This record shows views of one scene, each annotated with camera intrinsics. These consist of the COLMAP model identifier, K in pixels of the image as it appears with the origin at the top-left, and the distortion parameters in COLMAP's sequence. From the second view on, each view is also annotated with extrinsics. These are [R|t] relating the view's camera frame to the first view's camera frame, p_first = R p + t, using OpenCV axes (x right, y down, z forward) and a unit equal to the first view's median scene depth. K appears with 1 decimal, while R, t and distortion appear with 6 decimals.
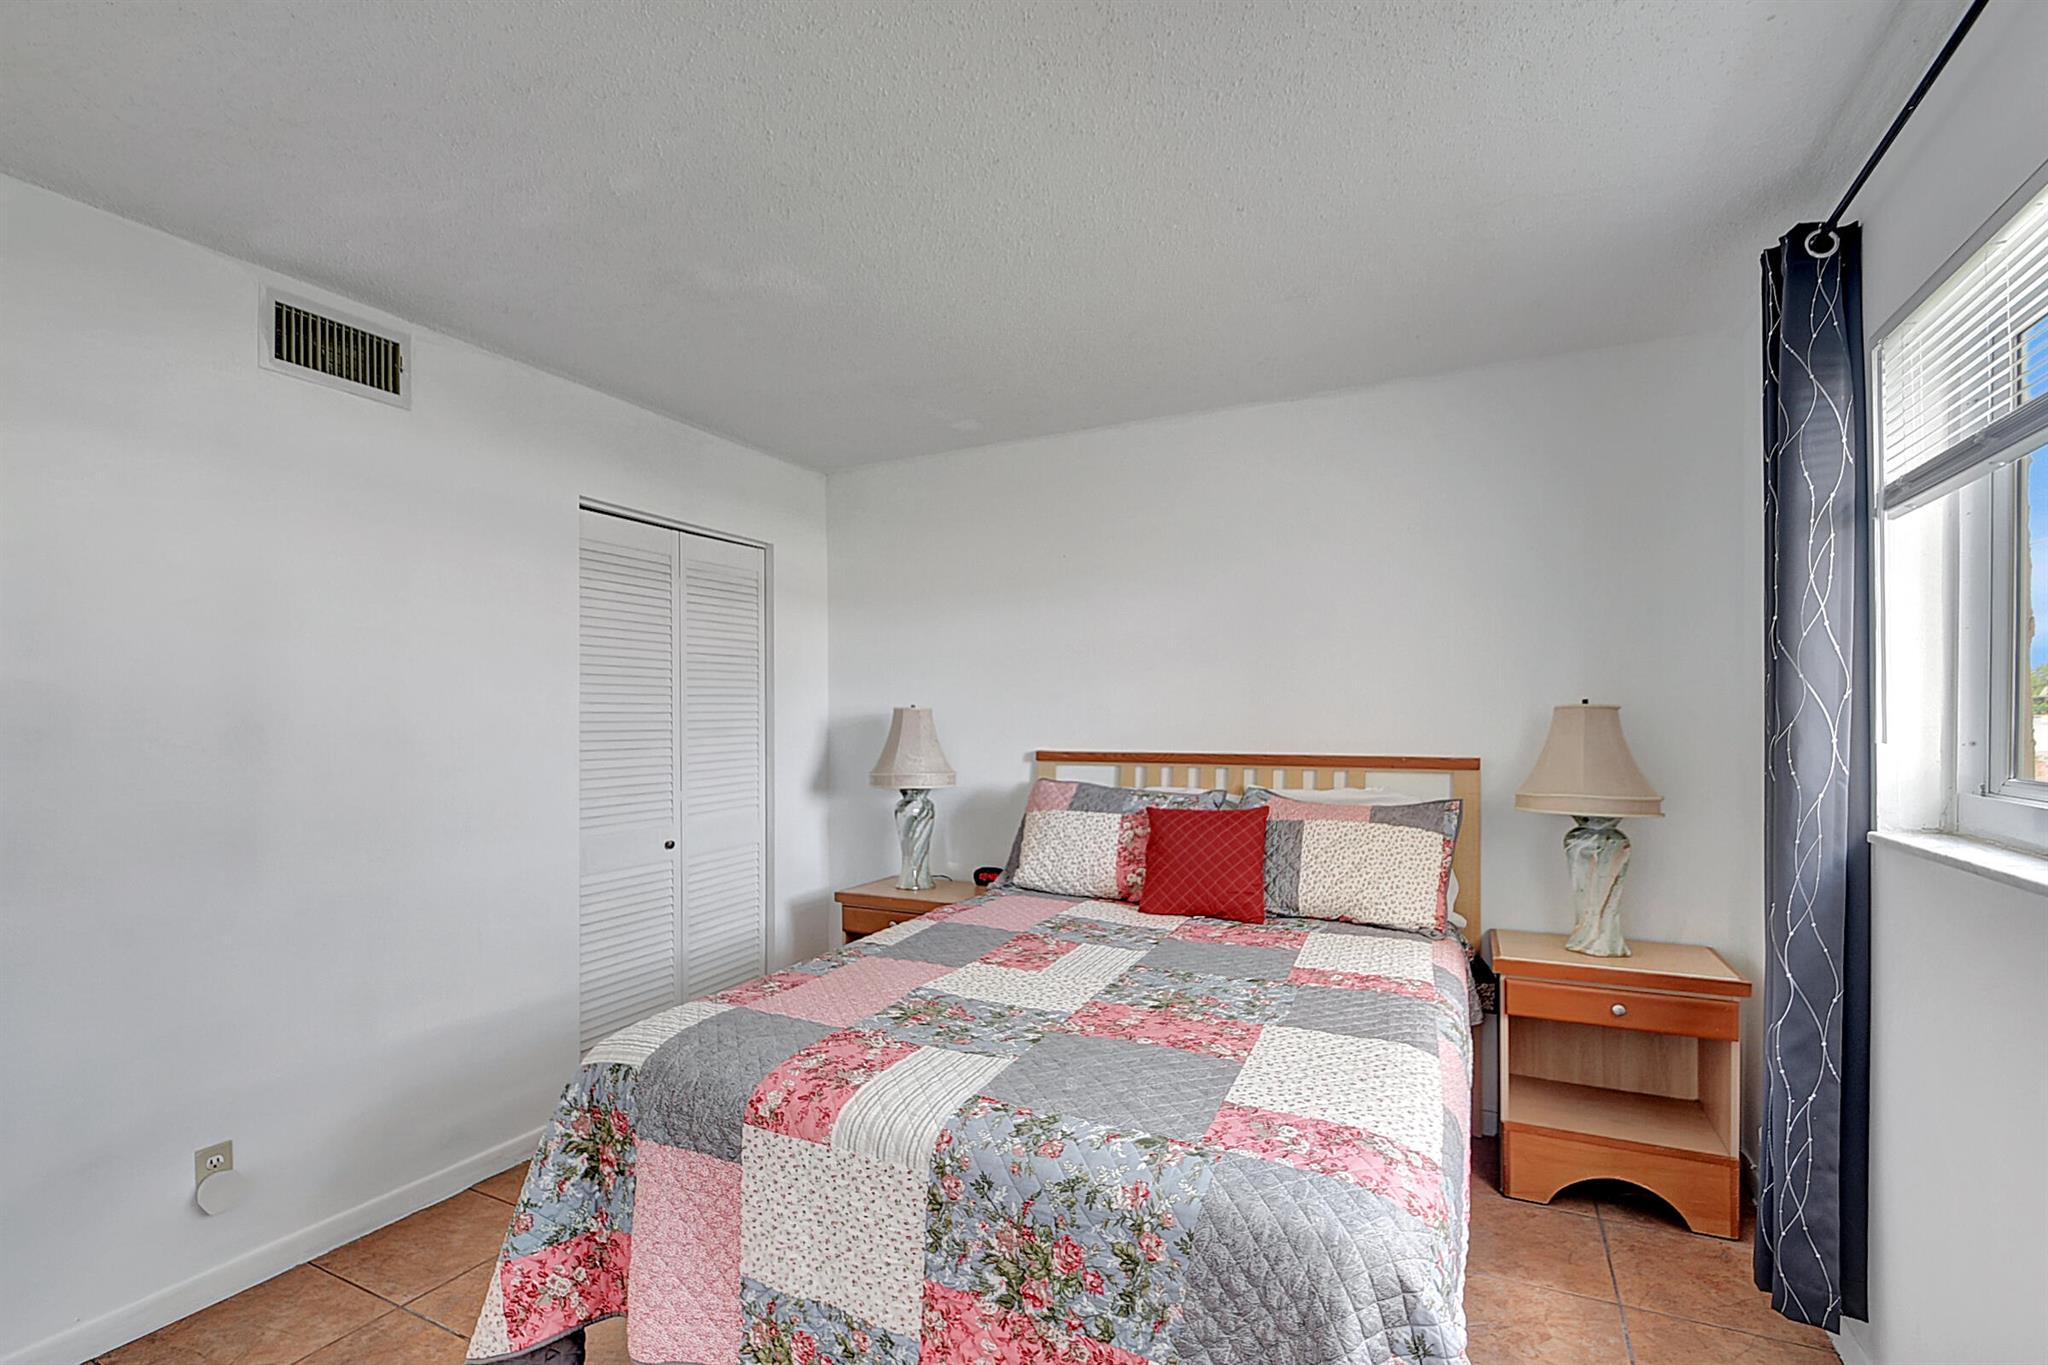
lens RADIAL K [[931.9, 0, 1026.2], [0, 931.9, 713.7], [0, 0, 1]] dist [0.000444, -0.000661]
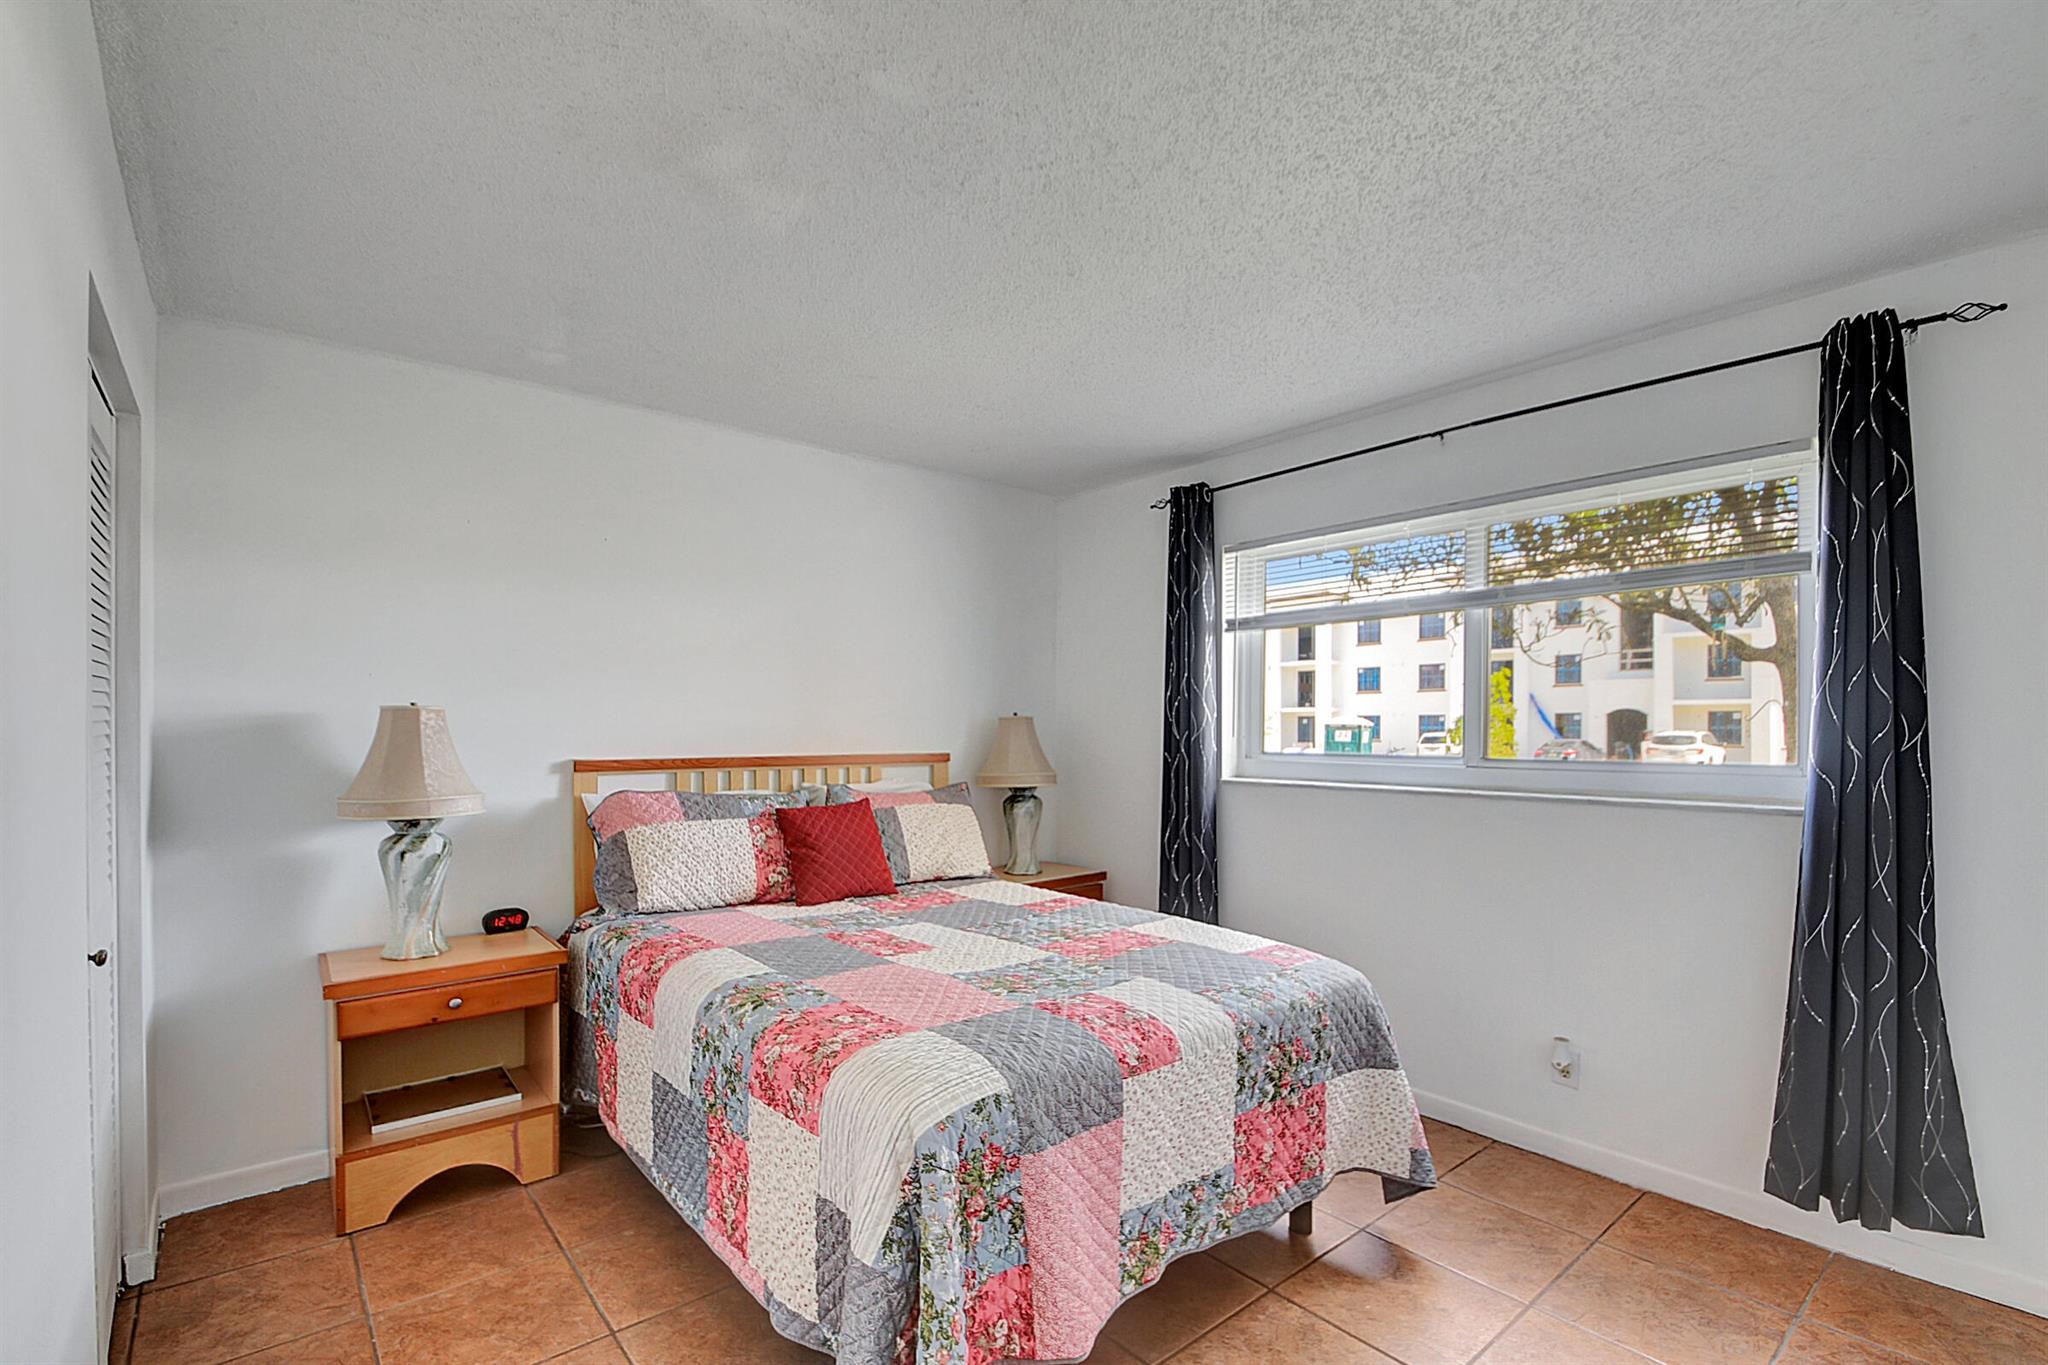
lens RADIAL K [[917.1, 0, 1012.4], [0, 917.1, 729.3], [0, 0, 1]] dist [0.011495, -0.009608]
pose [[0.395933, 0.000241, 0.918279, -1.143405], [-0.010543, 0.999935, 0.004283, 0.006934], [-0.918219, -0.011377, 0.395910, 0.565012]]
